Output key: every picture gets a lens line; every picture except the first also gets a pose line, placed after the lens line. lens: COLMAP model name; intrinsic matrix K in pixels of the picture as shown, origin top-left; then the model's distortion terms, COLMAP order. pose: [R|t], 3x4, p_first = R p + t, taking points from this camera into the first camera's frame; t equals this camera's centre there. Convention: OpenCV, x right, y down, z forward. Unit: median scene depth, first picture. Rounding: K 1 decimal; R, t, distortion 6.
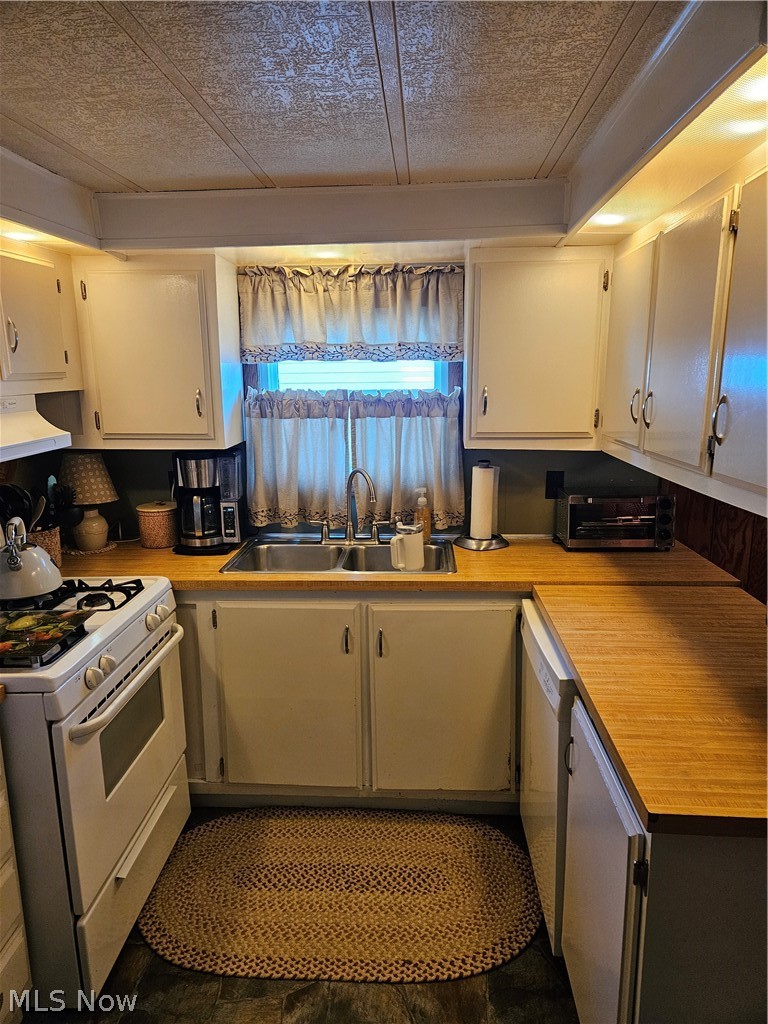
lens RADIAL K [[683.9, 0, 384.0], [0, 683.9, 512.0], [0, 0, 1]] dist [0.067637, -0.047932]
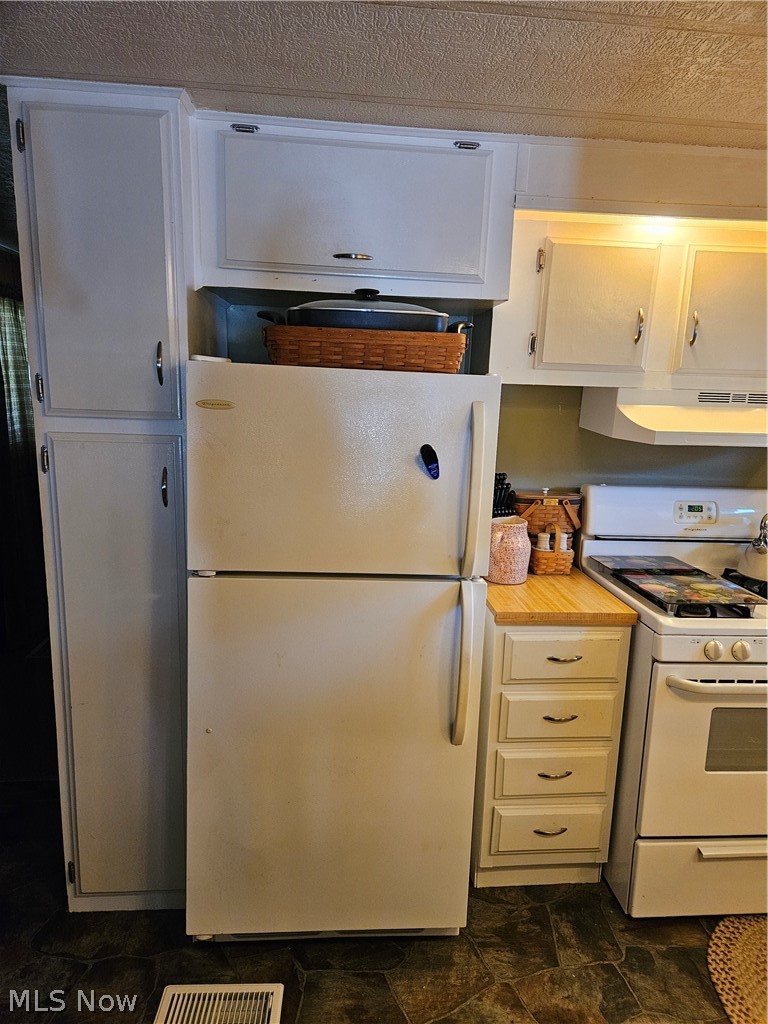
lens RADIAL K [[683.9, 0, 384.0], [0, 683.9, 512.0], [0, 0, 1]] dist [0.067637, -0.047932]
pose [[0.123976, 0.203517, -0.971190, 0.481753], [-0.243368, 0.955084, 0.169075, -0.020150], [0.961978, 0.215395, 0.167937, 0.265965]]
